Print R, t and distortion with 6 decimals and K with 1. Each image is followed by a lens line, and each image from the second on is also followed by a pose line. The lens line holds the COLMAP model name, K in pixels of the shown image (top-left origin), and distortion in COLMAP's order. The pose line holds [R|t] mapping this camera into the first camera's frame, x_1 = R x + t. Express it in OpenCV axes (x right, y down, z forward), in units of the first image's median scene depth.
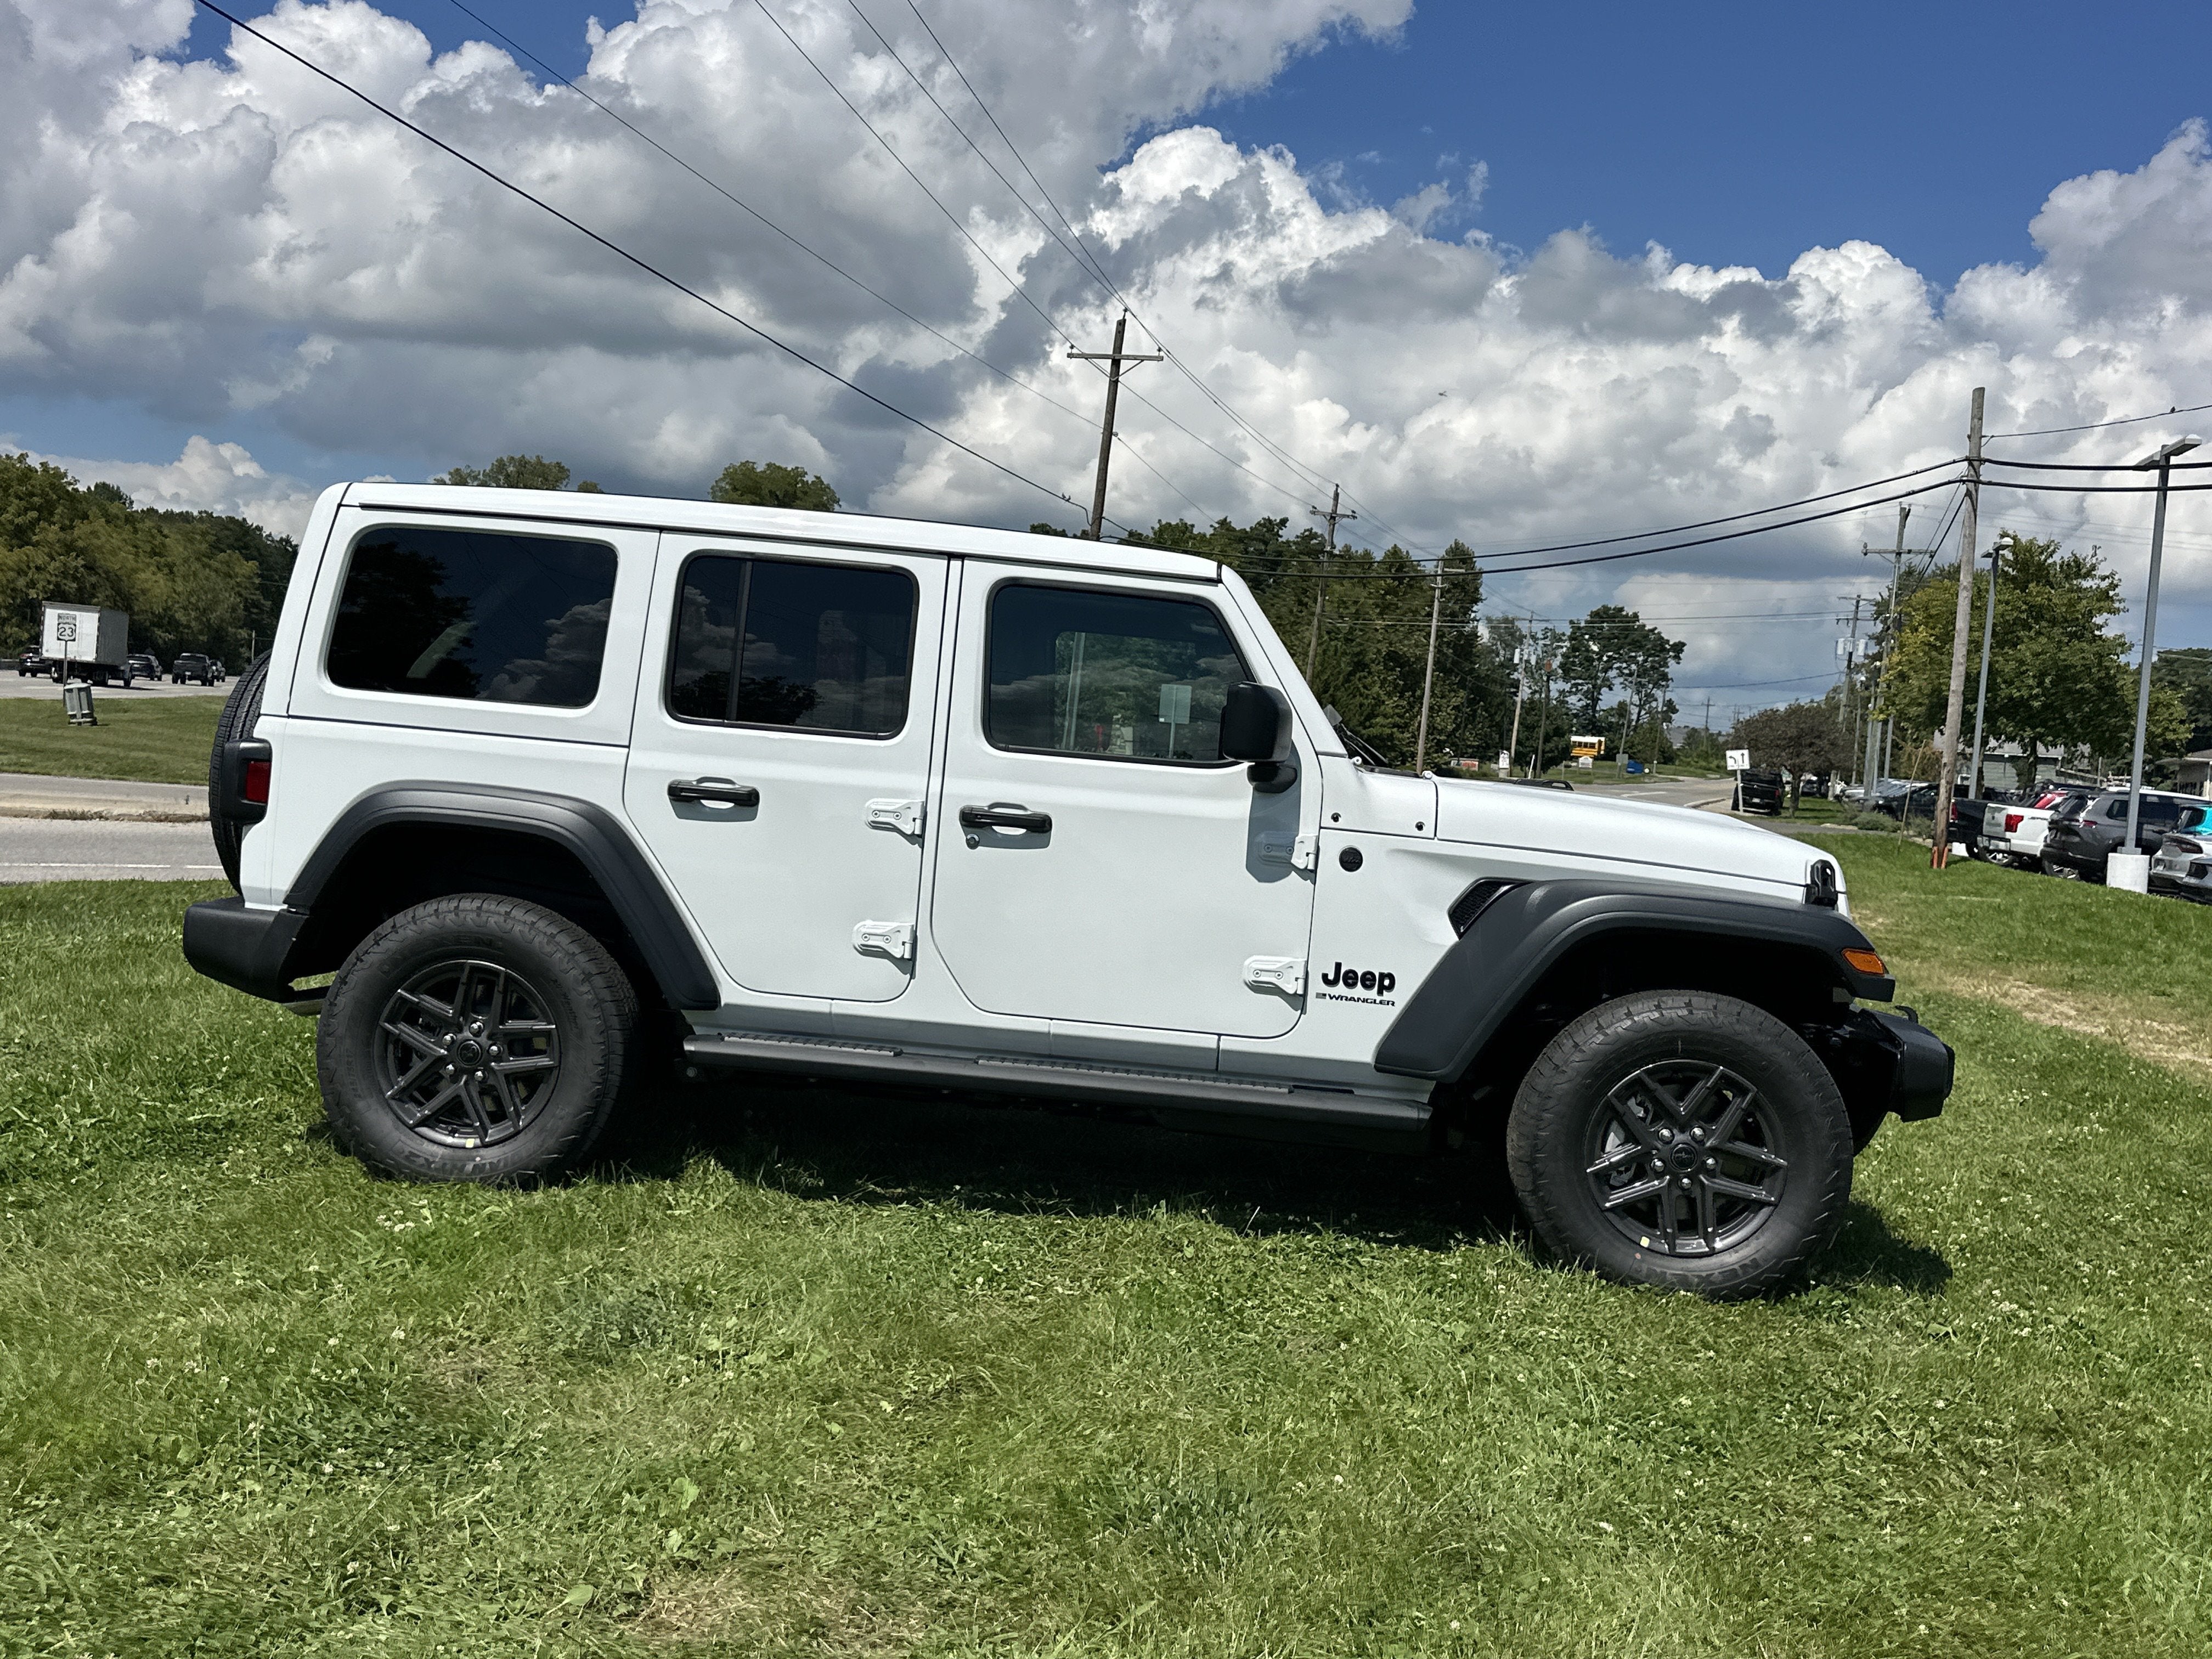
lens RADIAL K [[2058.0, 0, 1089.7], [0, 2058.0, 836.8], [0, 0, 1]] dist [0.188087, -0.401578]
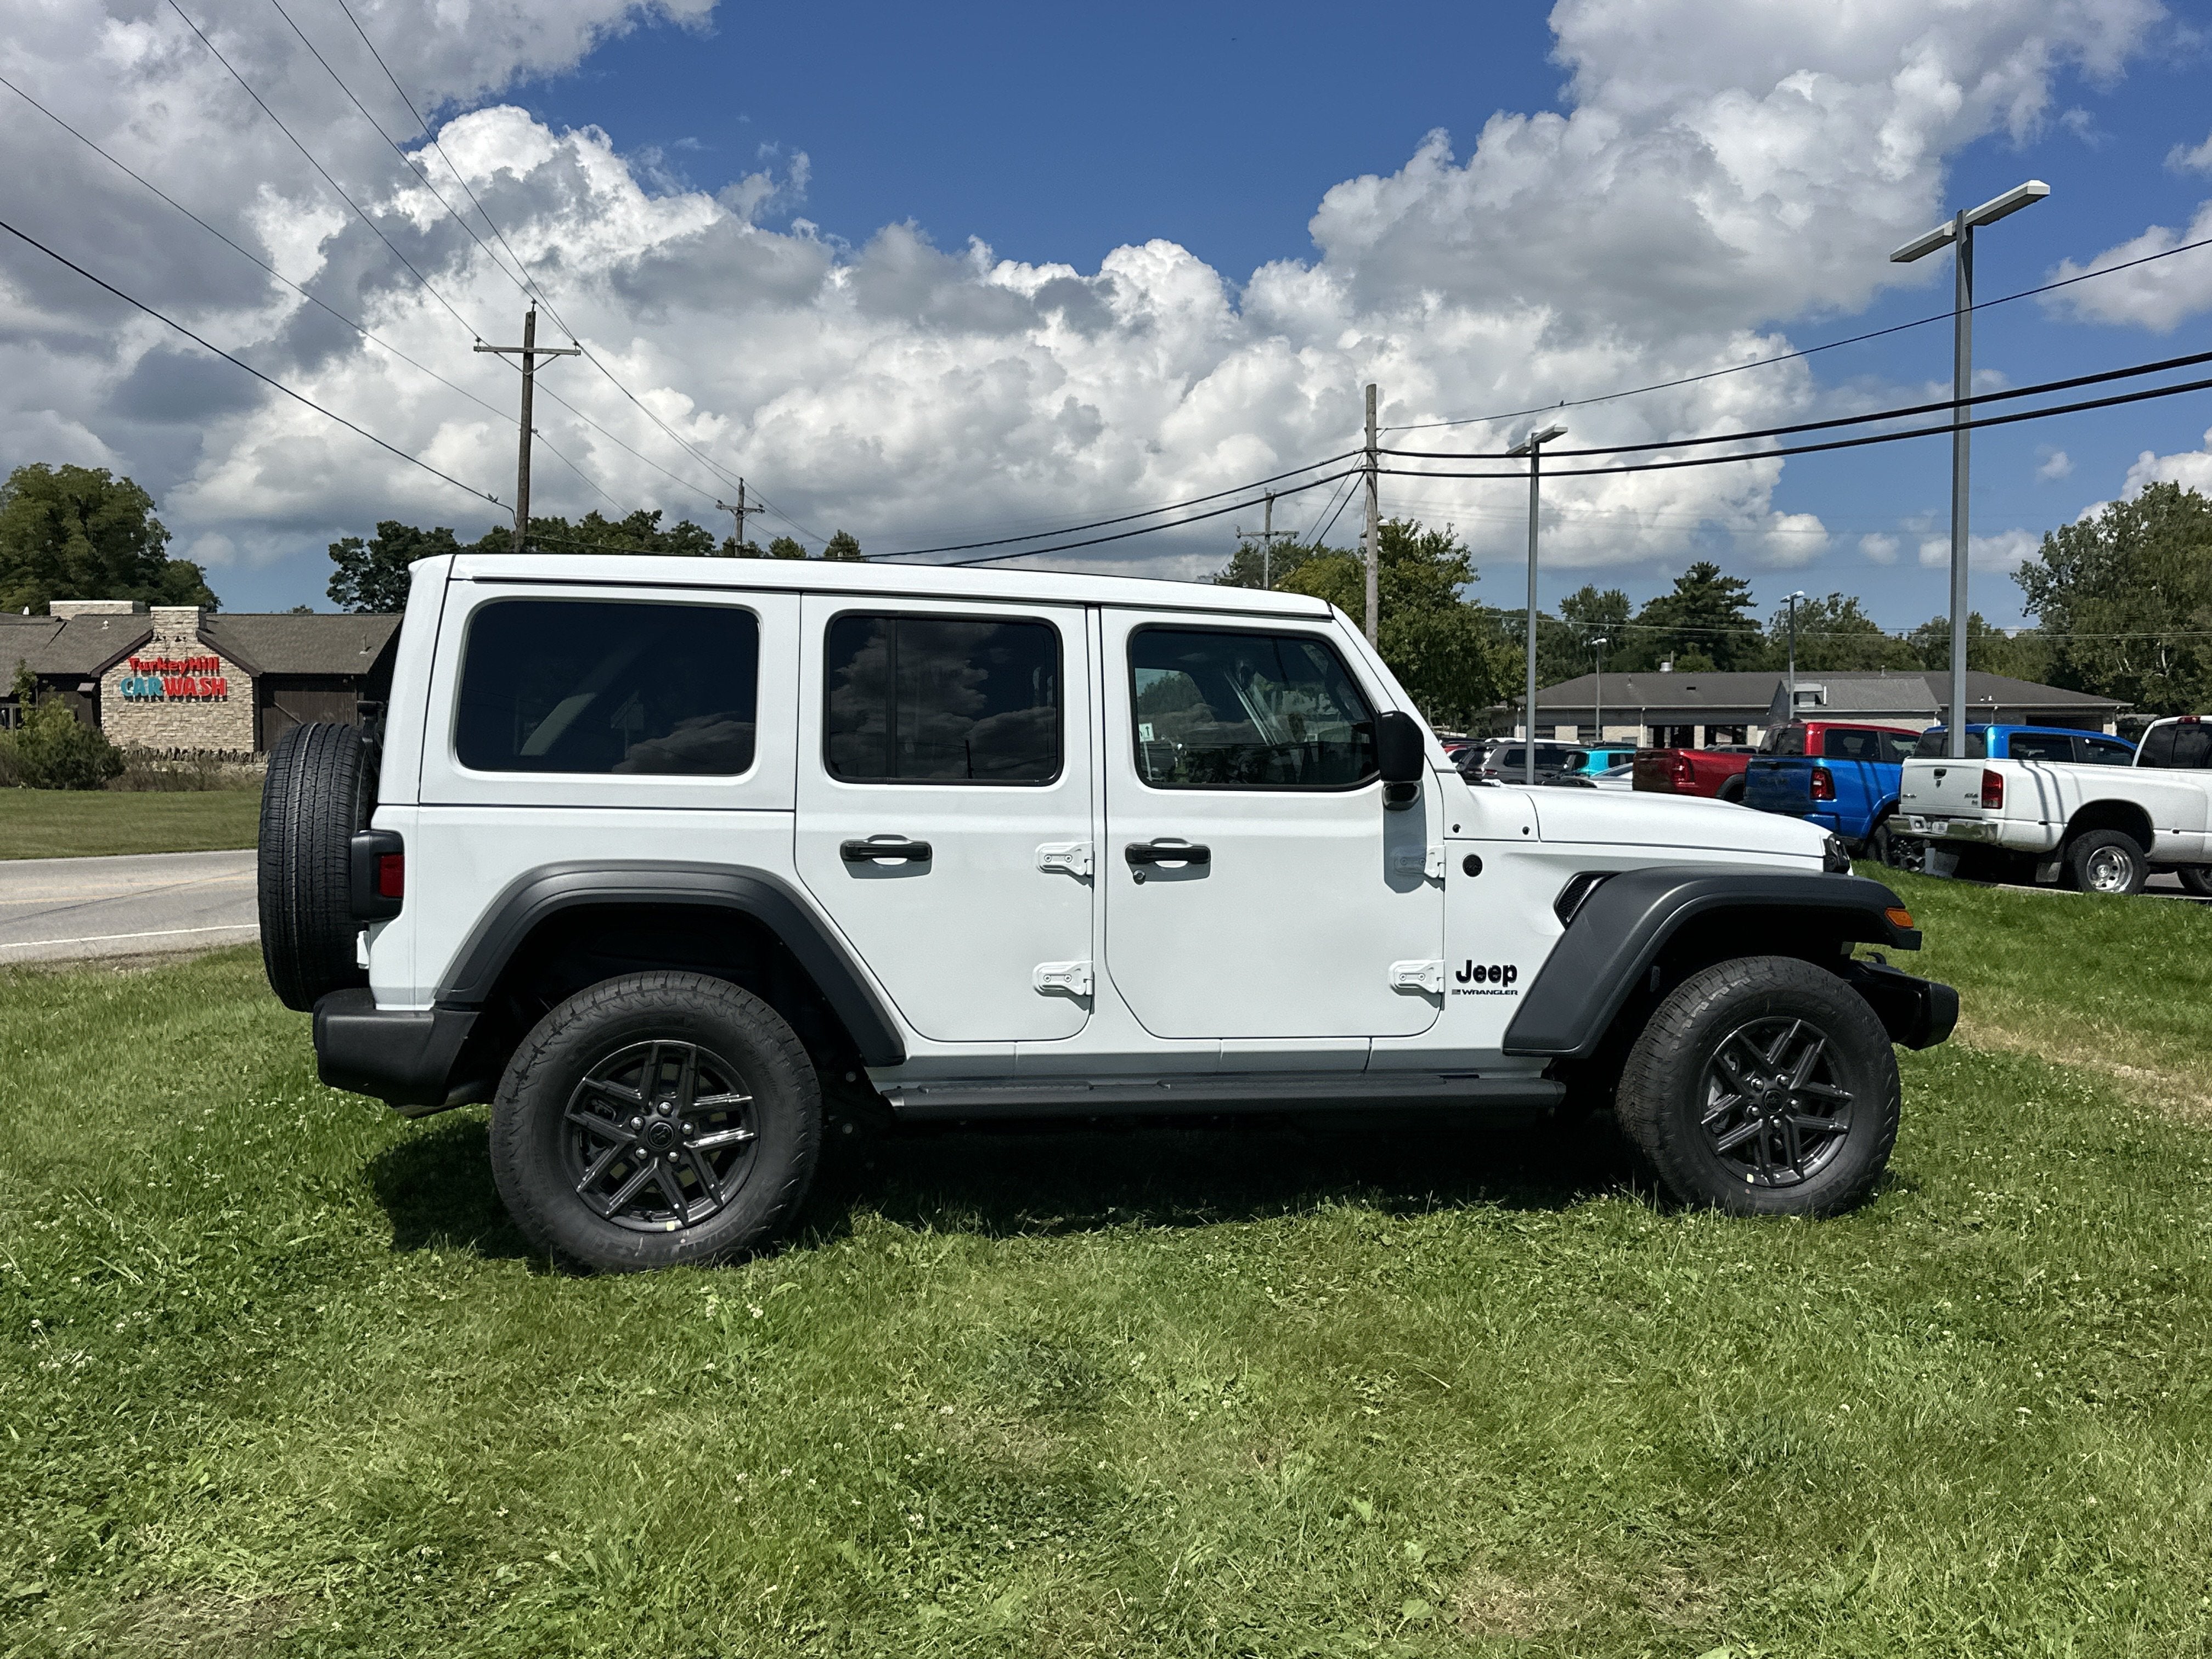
lens RADIAL K [[2052.7, 0, 1100.3], [0, 2052.7, 838.4], [0, 0, 1]] dist [0.155321, -0.285911]
pose [[0.952602, -0.075965, 0.294582, -0.378606], [0.074140, 0.997096, 0.017375, -0.036734], [-0.295046, 0.005289, 0.955468, 0.010819]]
